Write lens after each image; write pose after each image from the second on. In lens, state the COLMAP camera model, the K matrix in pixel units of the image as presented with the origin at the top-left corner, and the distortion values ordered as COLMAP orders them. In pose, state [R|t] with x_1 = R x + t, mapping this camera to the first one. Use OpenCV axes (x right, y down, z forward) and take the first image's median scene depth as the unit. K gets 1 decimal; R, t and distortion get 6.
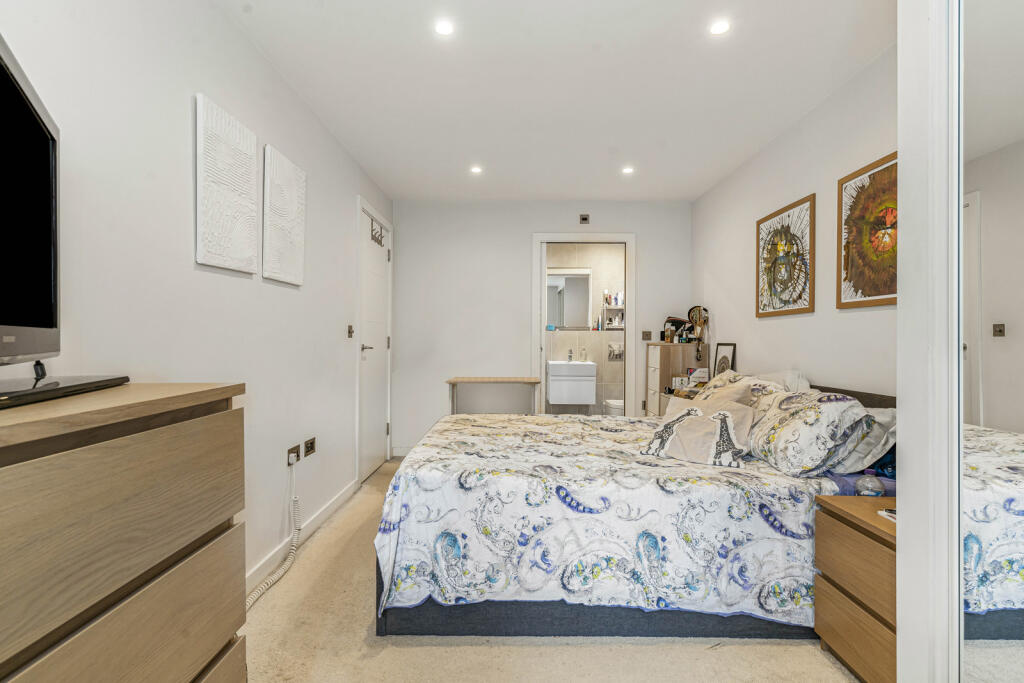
lens RADIAL K [[520.6, 0, 512.0], [0, 520.6, 341.5], [0, 0, 1]] dist [0.000518, -0.001101]
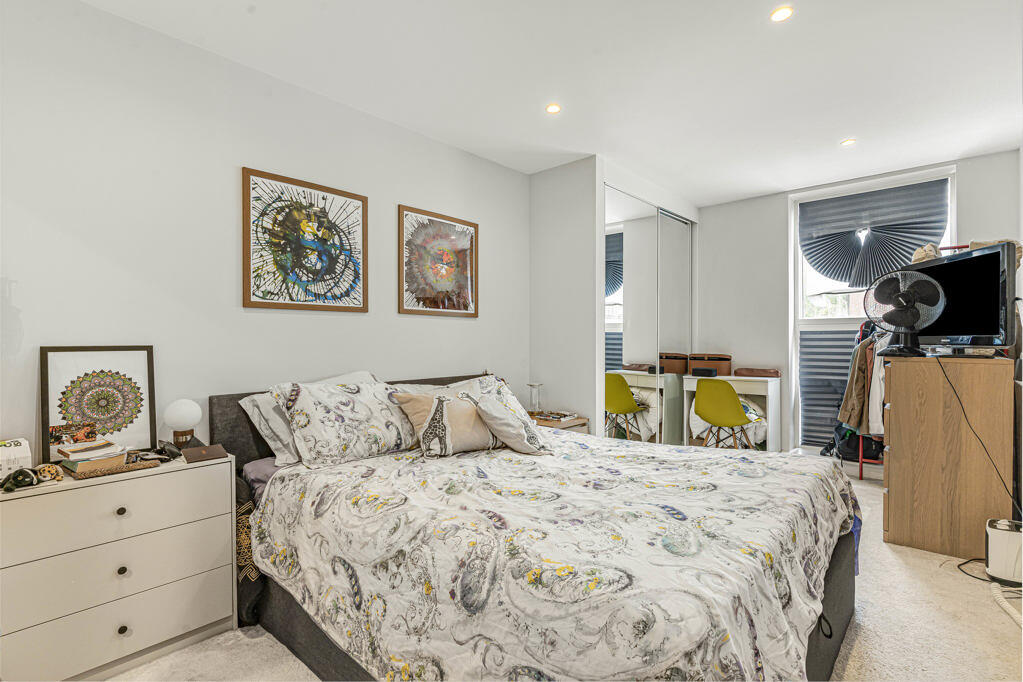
lens RADIAL K [[491.2, 0, 511.5], [0, 491.2, 341.0], [0, 0, 1]] dist [-0.001009, -0.000106]
pose [[-0.753429, -0.006376, 0.657499, -0.264632], [-0.001552, 0.999967, 0.007918, -0.008144], [-0.657528, 0.004945, -0.753414, 1.485582]]
